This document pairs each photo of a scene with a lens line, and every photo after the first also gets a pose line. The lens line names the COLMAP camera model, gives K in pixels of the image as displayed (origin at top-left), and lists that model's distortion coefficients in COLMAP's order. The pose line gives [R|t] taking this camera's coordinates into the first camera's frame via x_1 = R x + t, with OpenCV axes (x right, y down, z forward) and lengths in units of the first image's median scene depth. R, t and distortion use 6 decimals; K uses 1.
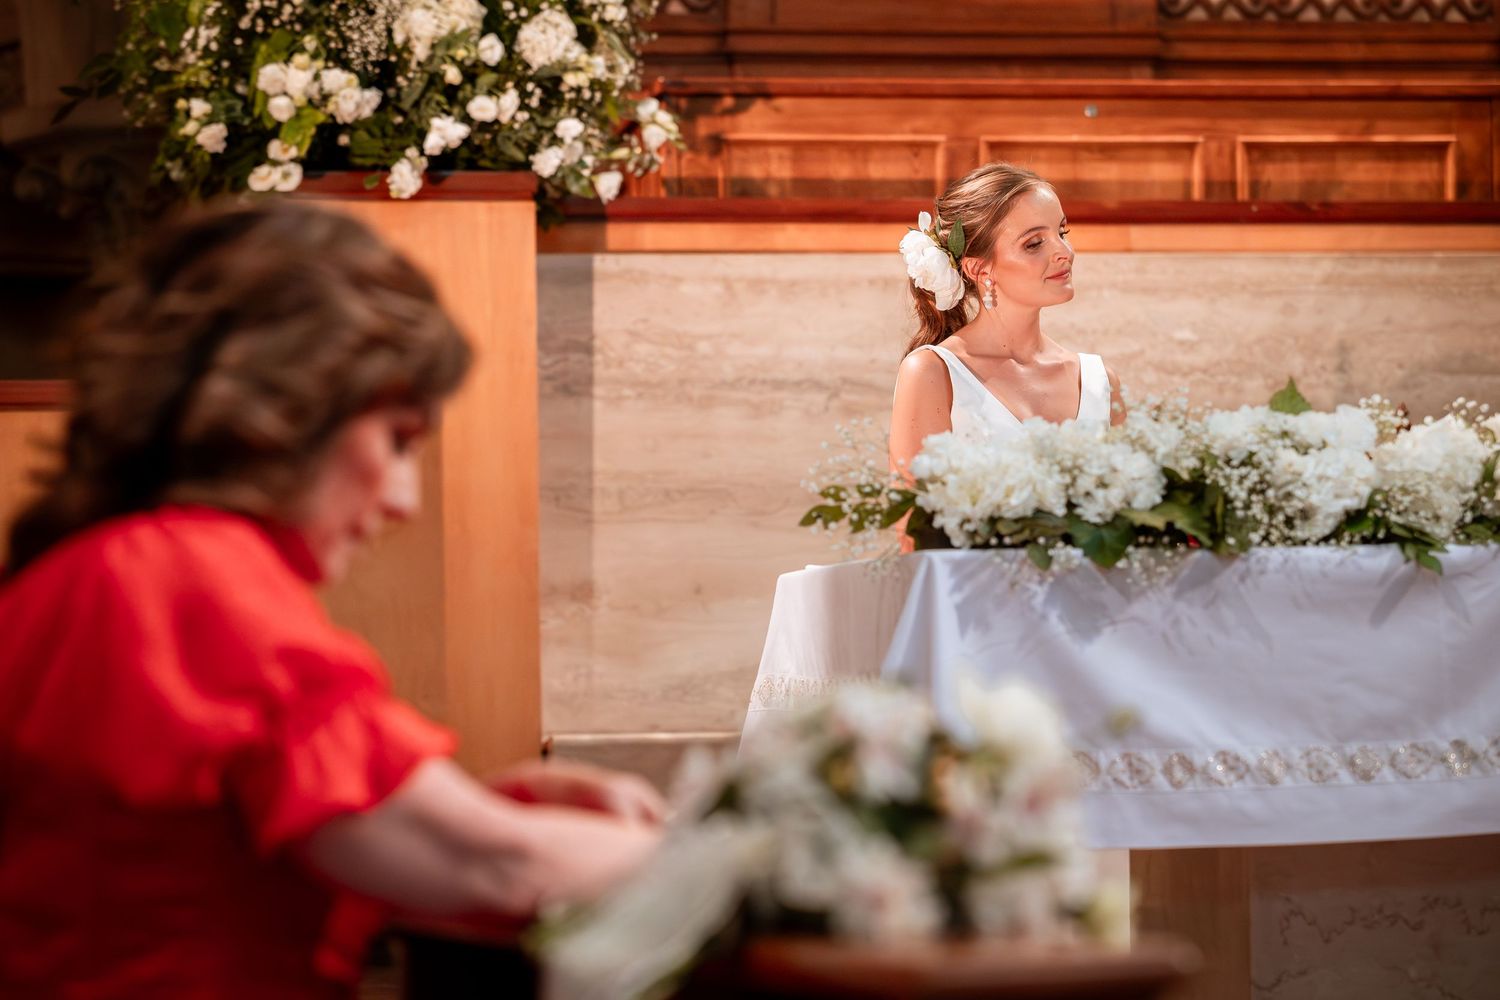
lens RADIAL K [[4570.5, 0, 750.0], [0, 4570.5, 500.0], [0, 0, 1]] dist [-0.052665, 0.121920]
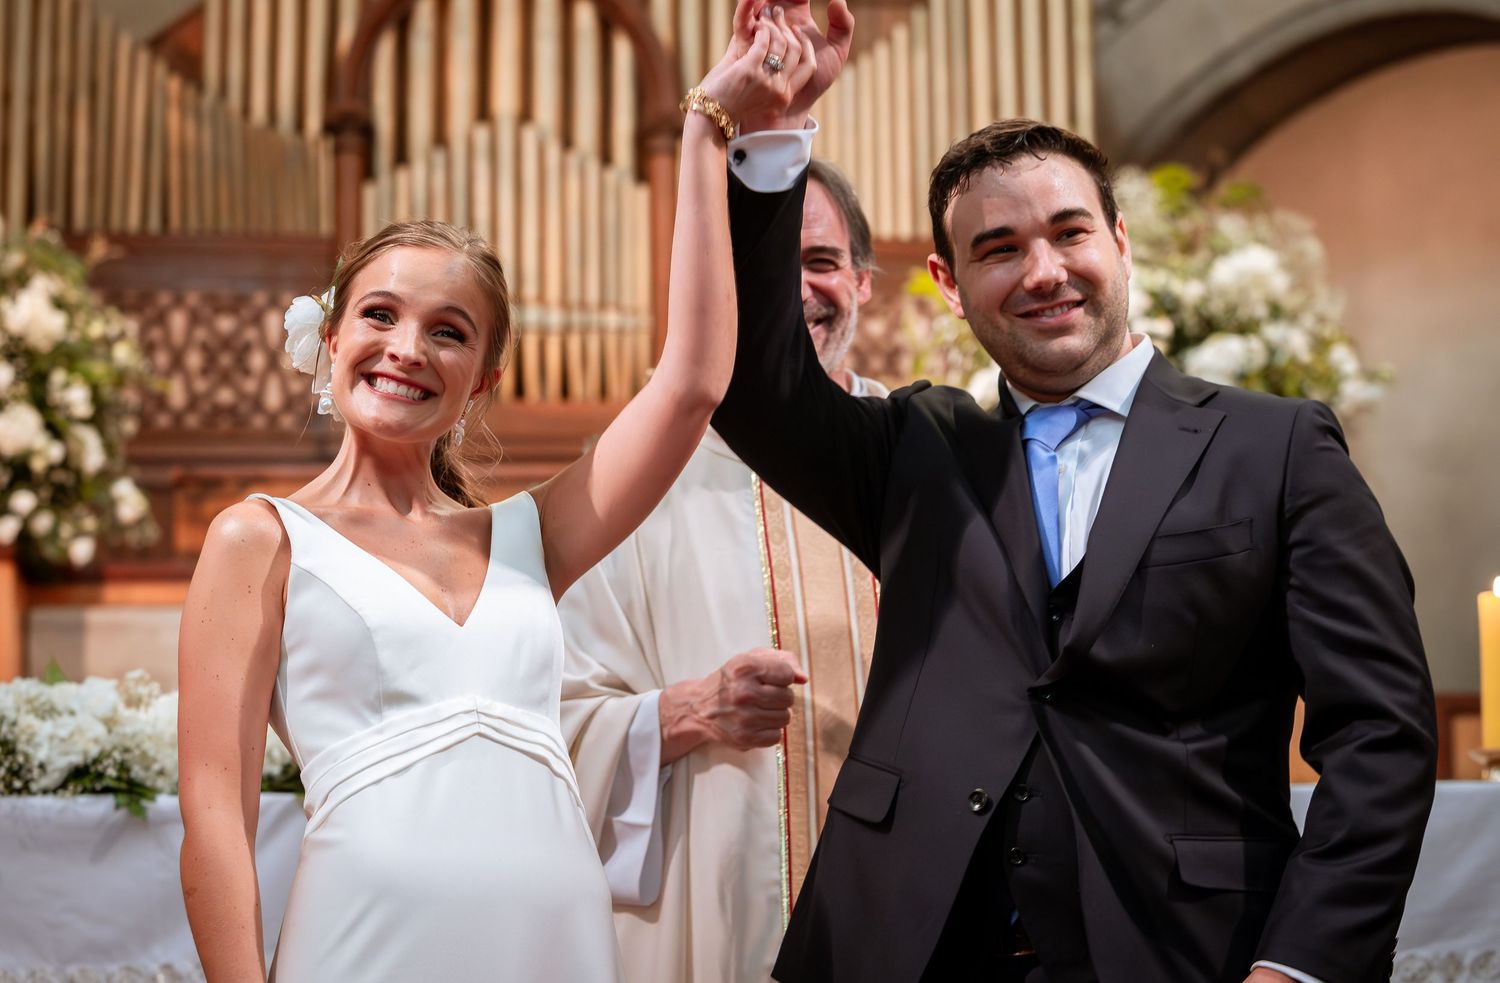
lens RADIAL K [[3662.0, 0, 667.4], [0, 3662.0, 491.5], [0, 0, 1]] dist [-0.218776, -0.072210]
pose [[0.998254, -0.008551, -0.058448, 0.327425], [0.002549, 0.994782, -0.101992, 0.026916], [0.059015, 0.101665, 0.993067, 0.075723]]
